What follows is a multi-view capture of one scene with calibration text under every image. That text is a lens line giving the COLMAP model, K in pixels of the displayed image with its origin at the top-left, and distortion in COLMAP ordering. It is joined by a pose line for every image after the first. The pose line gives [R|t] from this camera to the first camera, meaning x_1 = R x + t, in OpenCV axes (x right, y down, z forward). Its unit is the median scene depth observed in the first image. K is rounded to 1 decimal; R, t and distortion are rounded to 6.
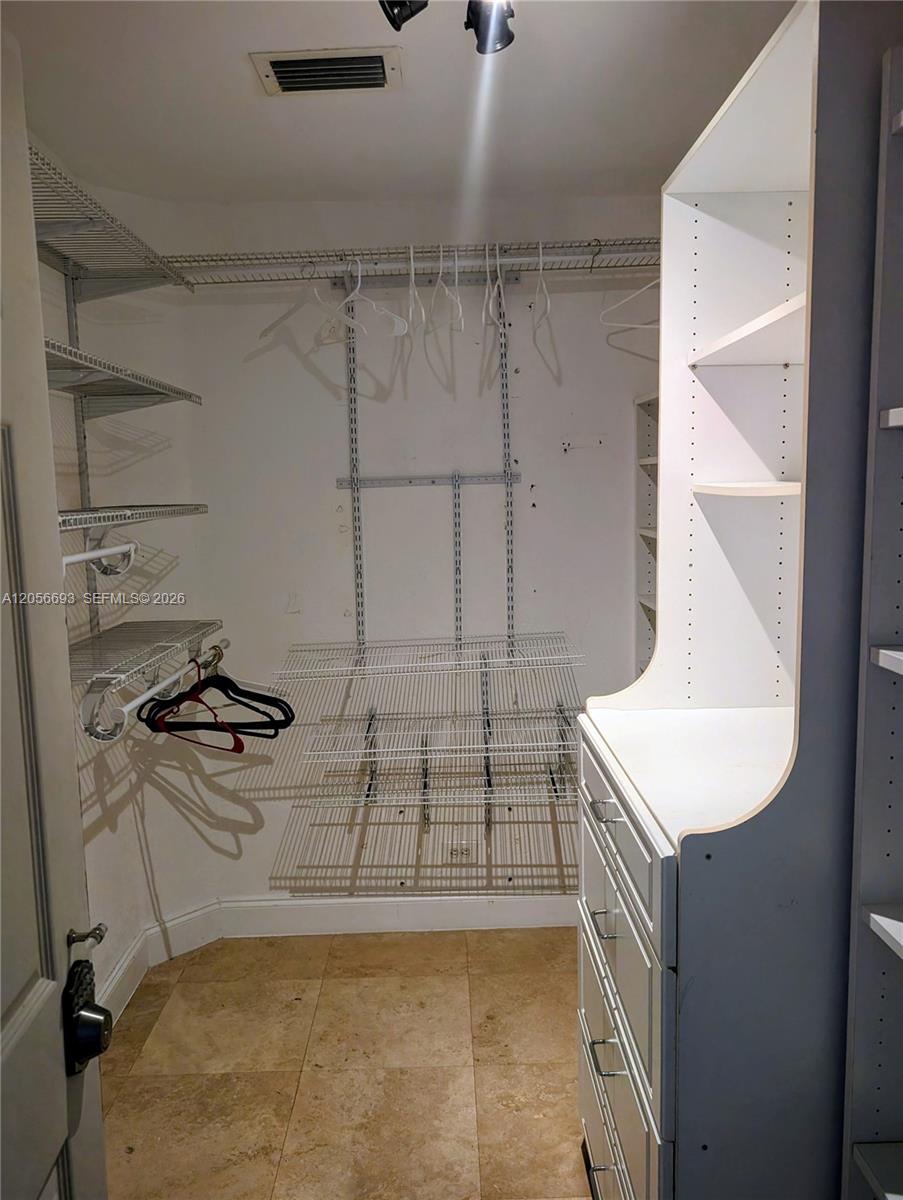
lens RADIAL K [[904.8, 0, 455.4], [0, 904.8, 596.0], [0, 0, 1]] dist [0.042473, -0.051788]
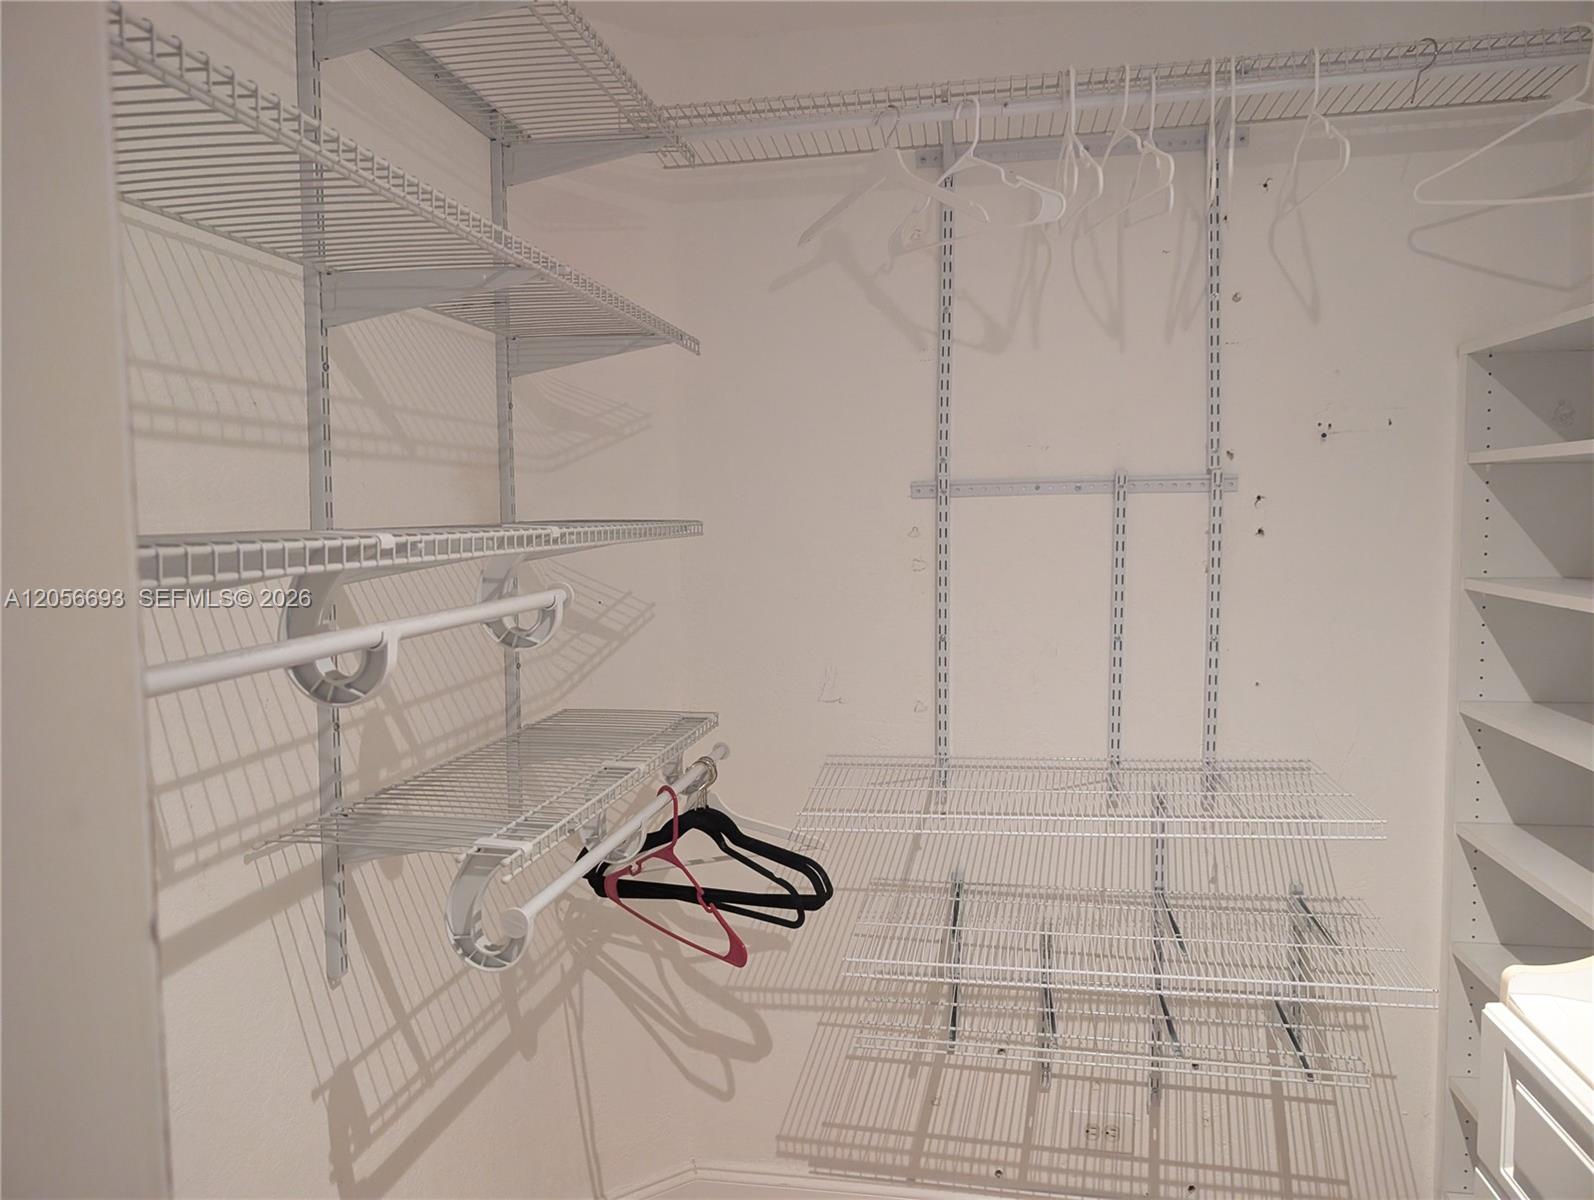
lens RADIAL K [[1142.1, 0, 799.0], [0, 1142.1, 598.5], [0, 0, 1]] dist [0.008606, -0.016072]
pose [[0.982644, 0.030963, -0.182900, -0.065571], [-0.038073, 0.998645, -0.035486, -0.023191], [0.181554, 0.041833, 0.982491, 0.253250]]
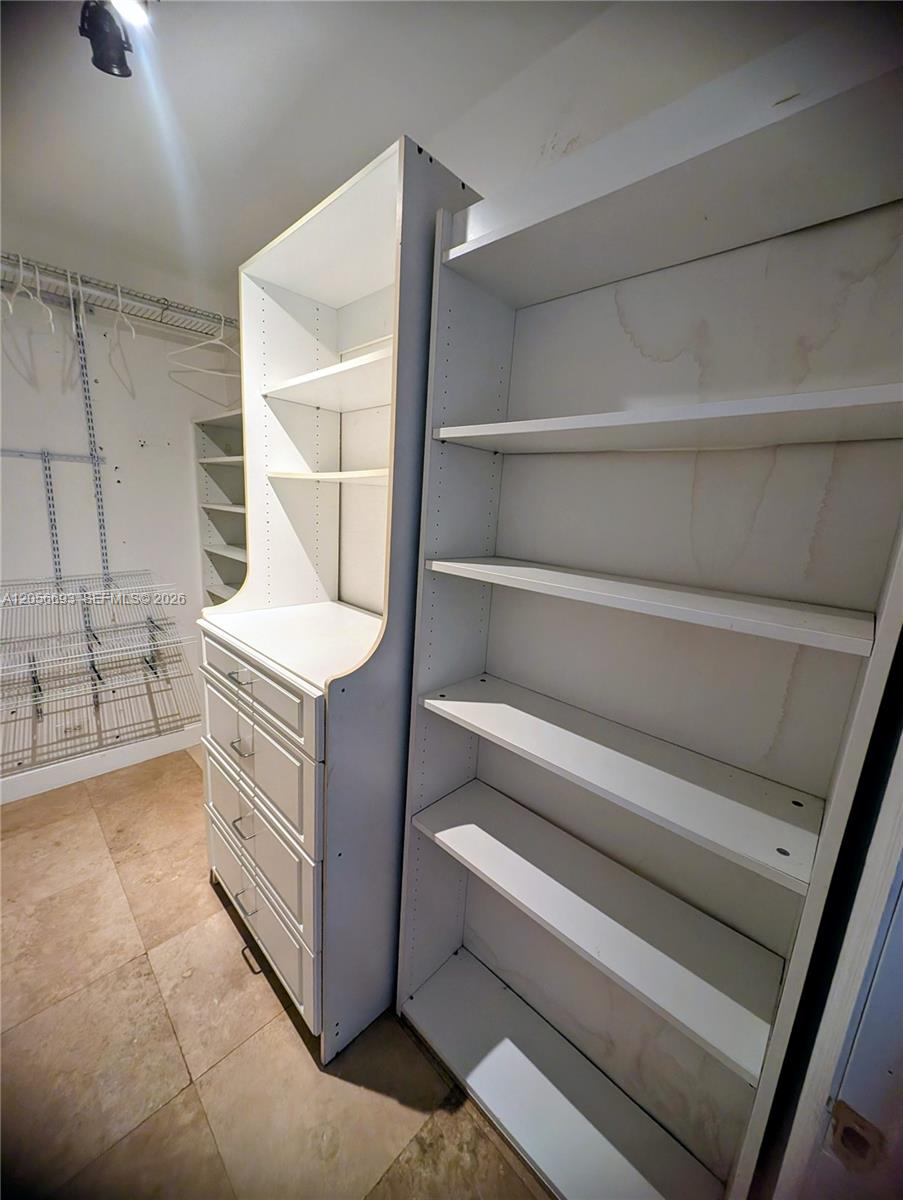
lens RADIAL K [[452.9, 0, 439.4], [0, 452.9, 598.1], [0, 0, 1]] dist [0.003175, 0.000659]
pose [[0.716703, -0.079455, 0.692838, -0.063268], [0.010451, 0.994600, 0.103251, 0.014157], [-0.697300, -0.066759, 0.713663, 0.121766]]
